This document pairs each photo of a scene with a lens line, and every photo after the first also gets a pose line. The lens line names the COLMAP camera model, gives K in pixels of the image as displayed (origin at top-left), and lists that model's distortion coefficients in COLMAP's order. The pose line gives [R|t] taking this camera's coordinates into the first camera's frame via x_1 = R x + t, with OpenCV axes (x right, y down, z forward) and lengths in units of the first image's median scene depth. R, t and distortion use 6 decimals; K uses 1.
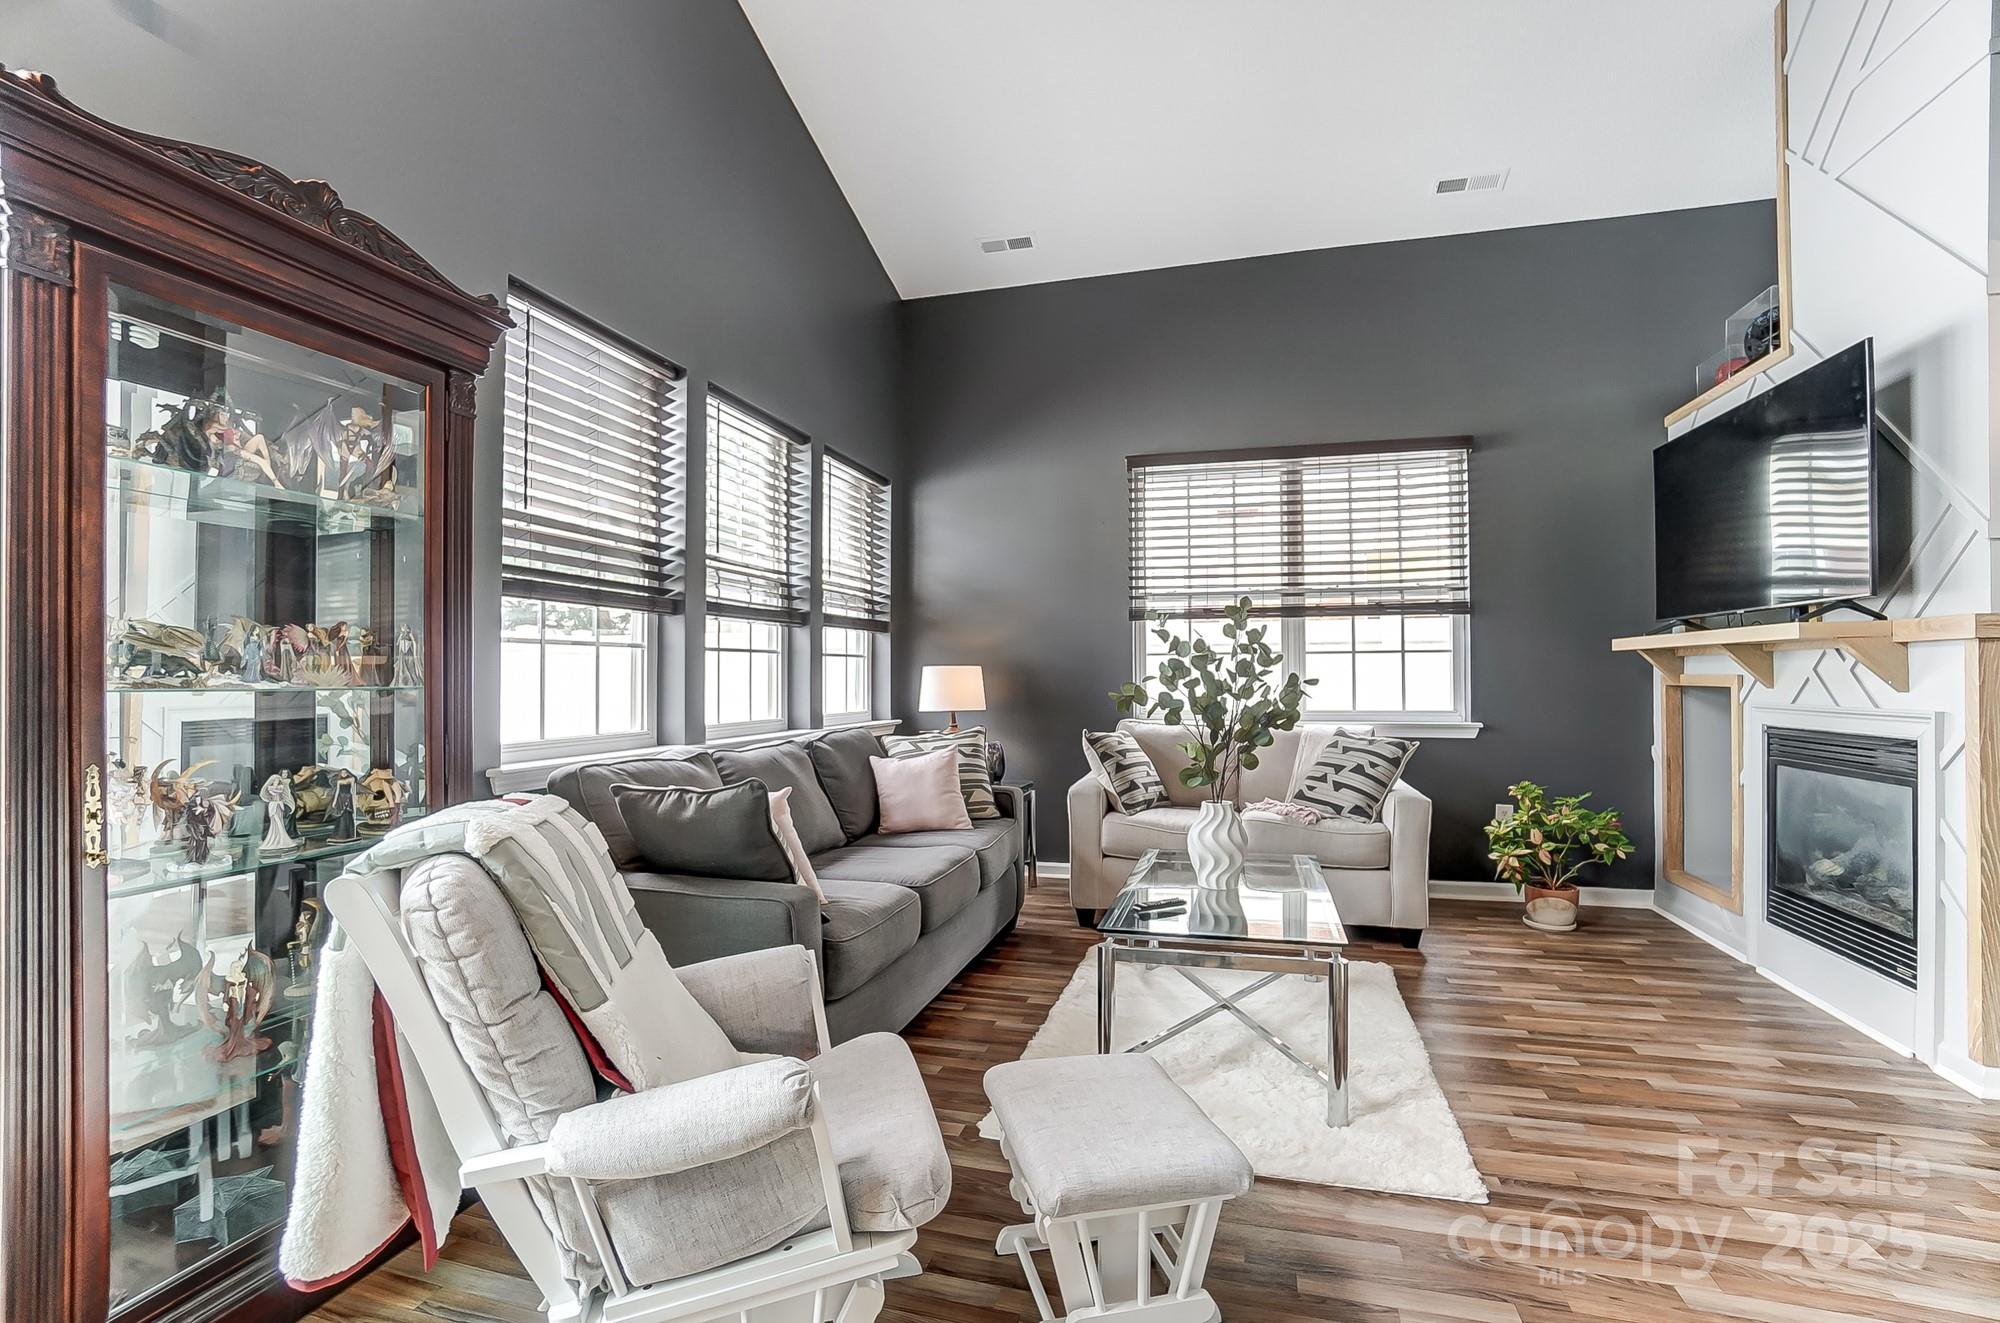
lens RADIAL K [[882.1, 0, 1001.1], [0, 882.1, 669.9], [0, 0, 1]] dist [-0.023916, 0.000329]
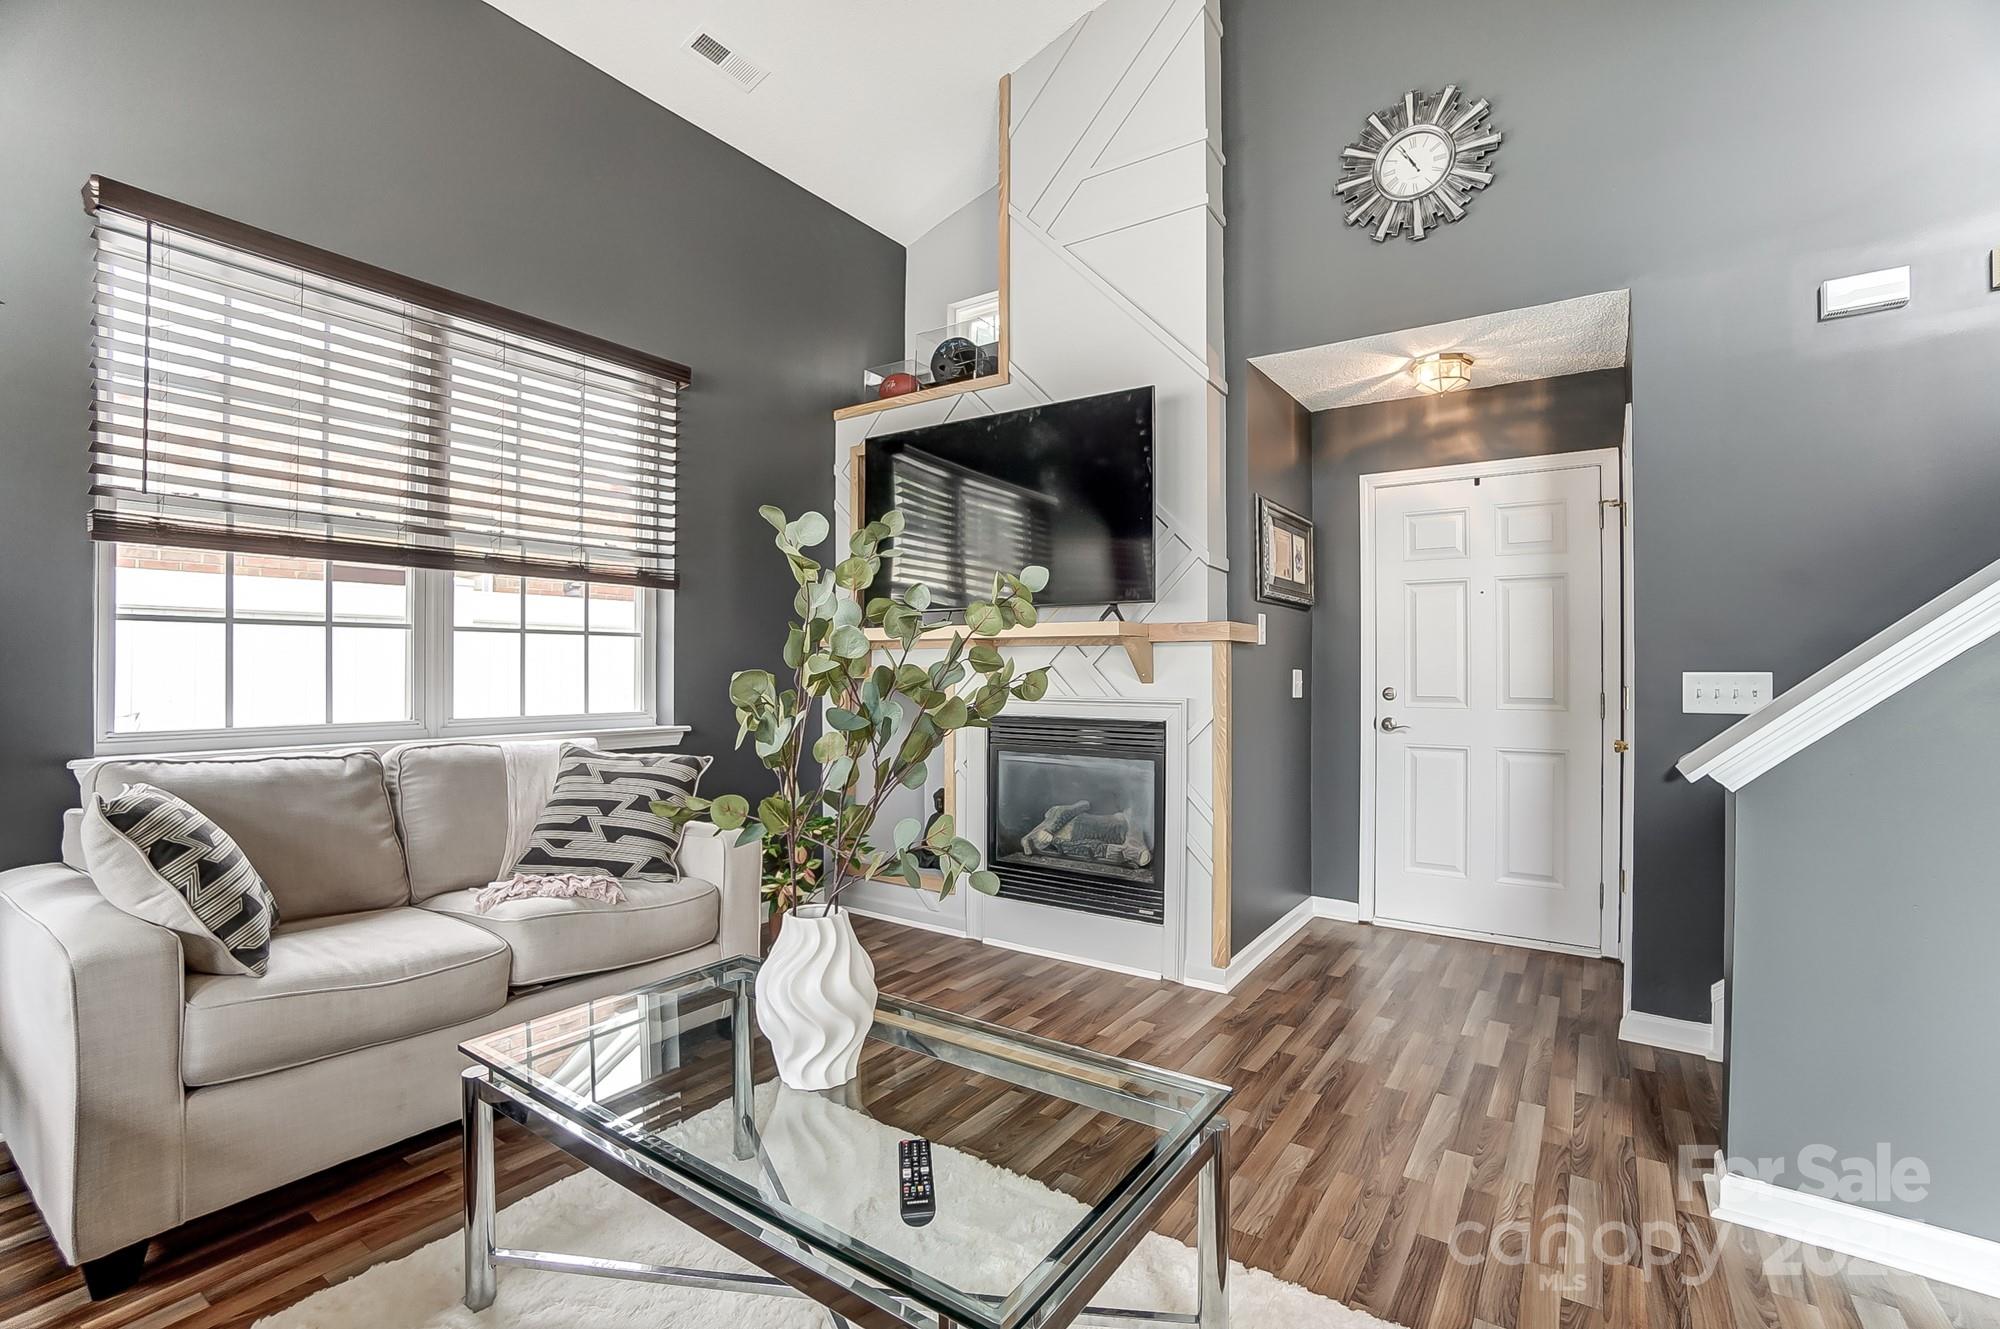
lens RADIAL K [[892.8, 0, 1000.0], [0, 892.8, 664.5], [0, 0, 1]] dist [-0.062009, 0.021230]
pose [[0.335141, 0.010775, 0.942106, -0.145011], [-0.012546, 0.999897, -0.006973, 0.007707], [-0.942084, -0.009483, 0.335242, 0.531056]]
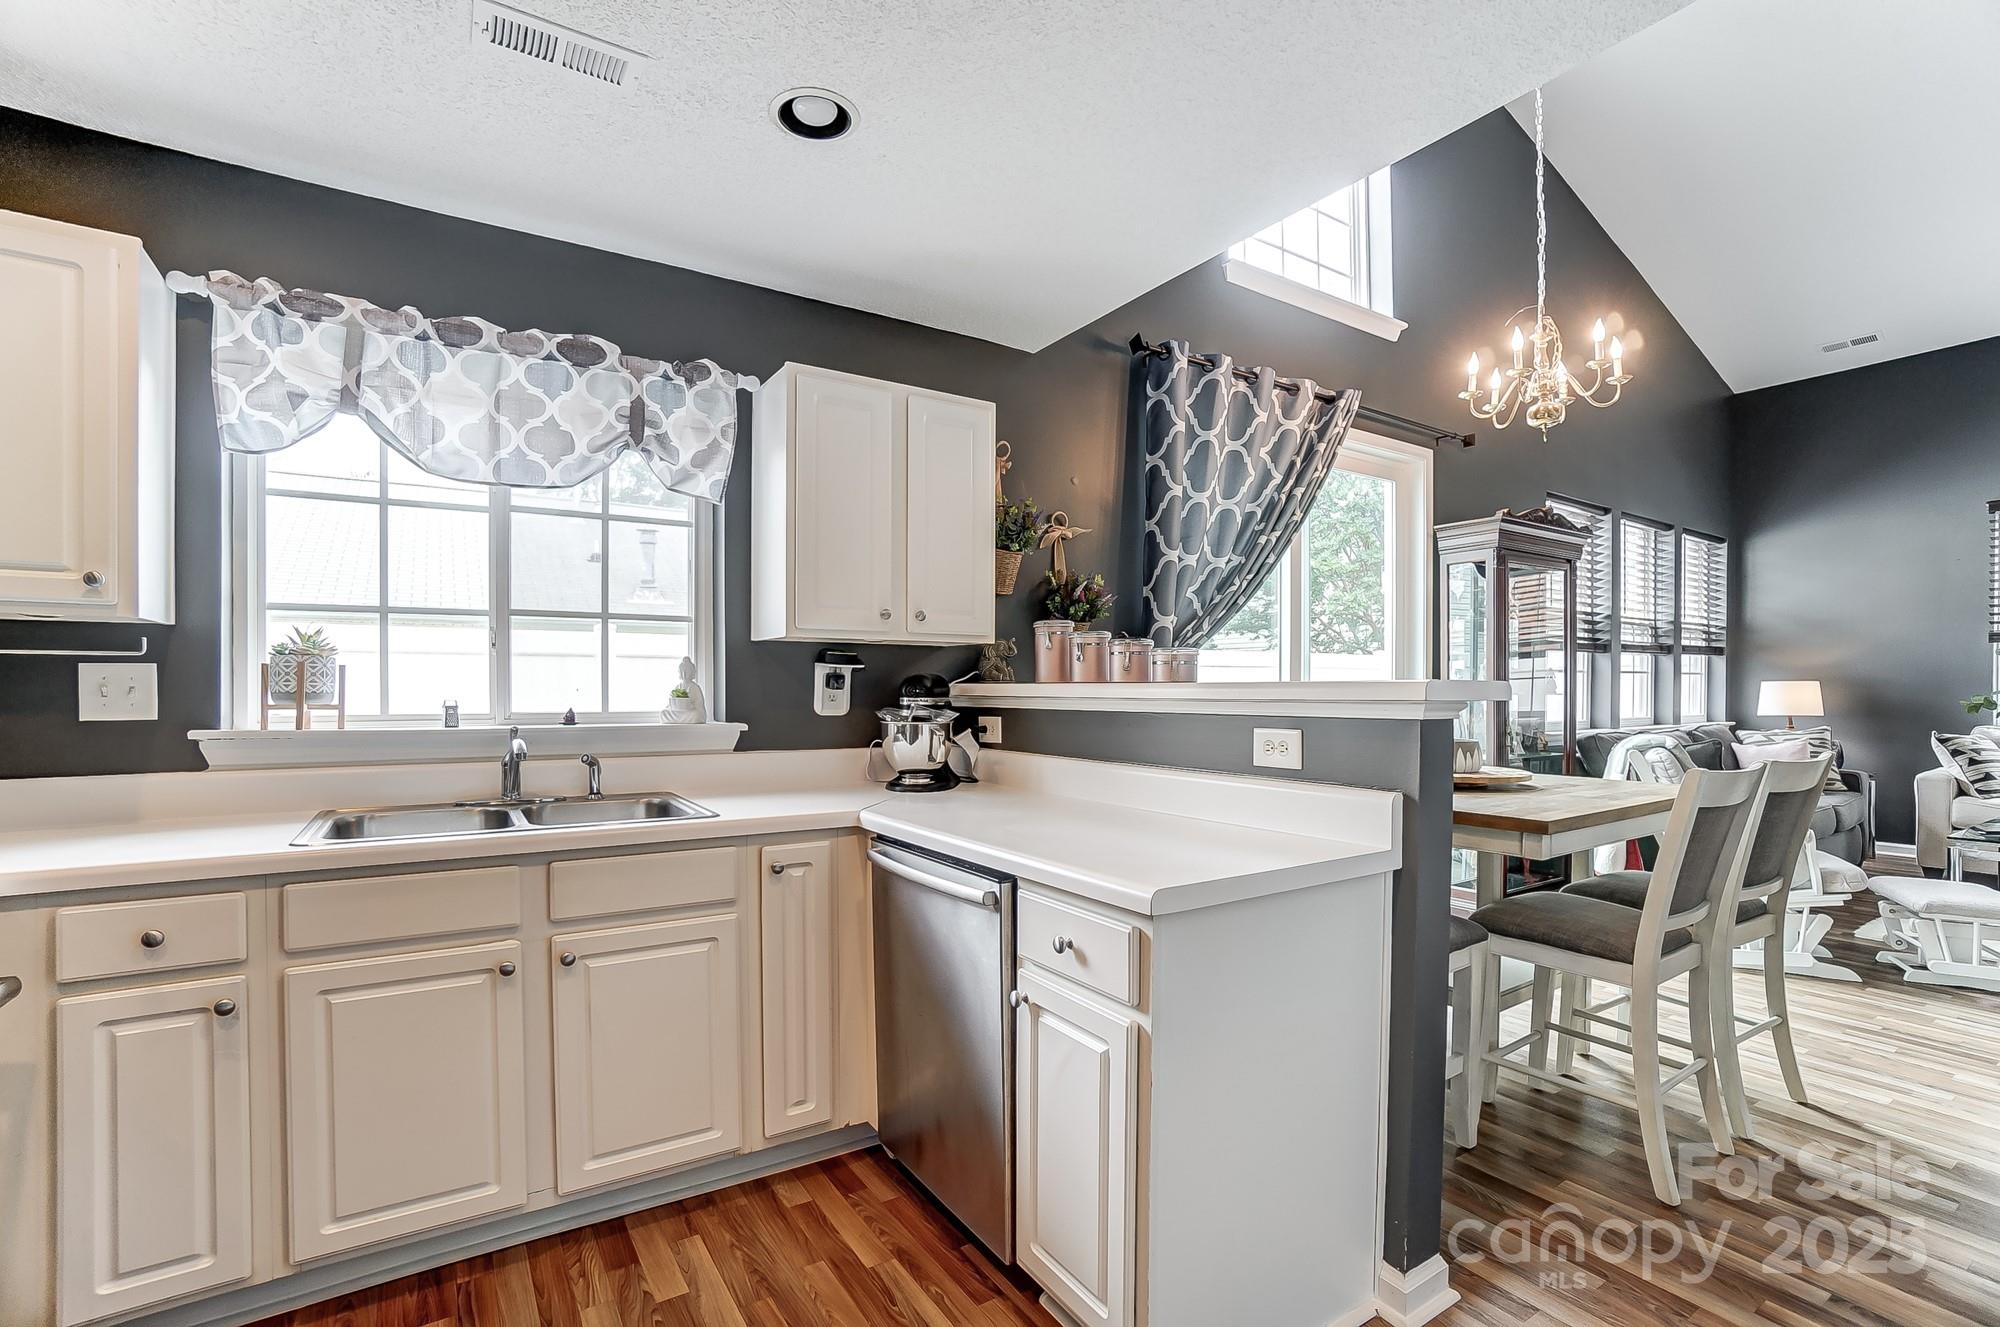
lens RADIAL K [[890.5, 0, 997.1], [0, 890.5, 698.5], [0, 0, 1]] dist [-0.062356, 0.020914]
pose [[0.743769, 0.011918, -0.668330, -0.102110], [0.003188, 0.999766, 0.021377, -0.012399], [0.668429, -0.018030, 0.743558, -0.917629]]
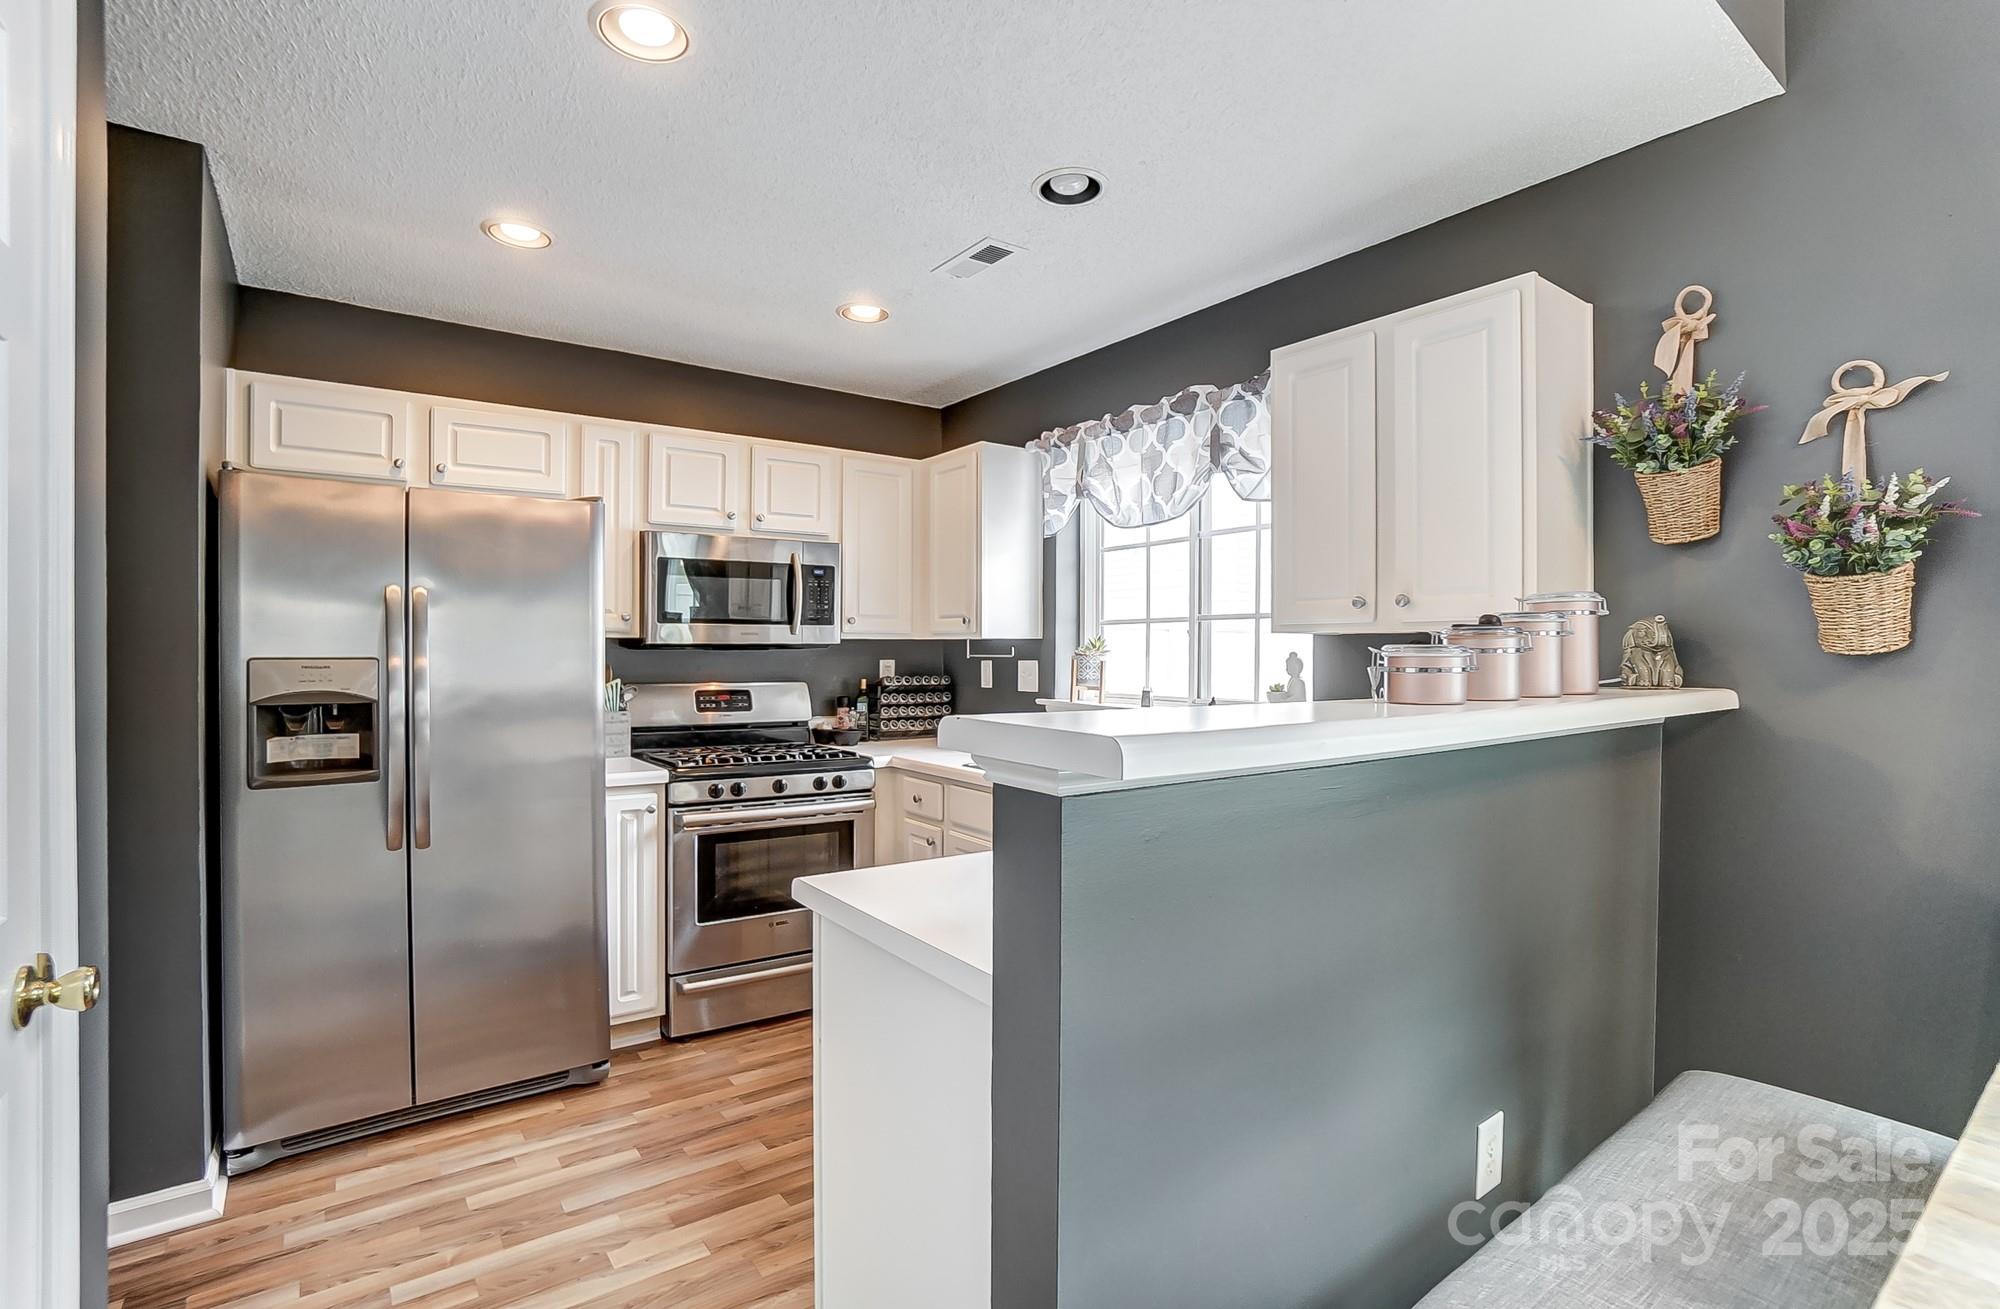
lens RADIAL K [[918.4, 0, 1001.2], [0, 918.4, 660.3], [0, 0, 1]] dist [-0.058403, 0.018883]
pose [[-0.617360, 0.004335, -0.786669, -0.025605], [0.002620, 0.999991, 0.003455, -0.027279], [0.786676, 0.000072, -0.617366, -0.318361]]
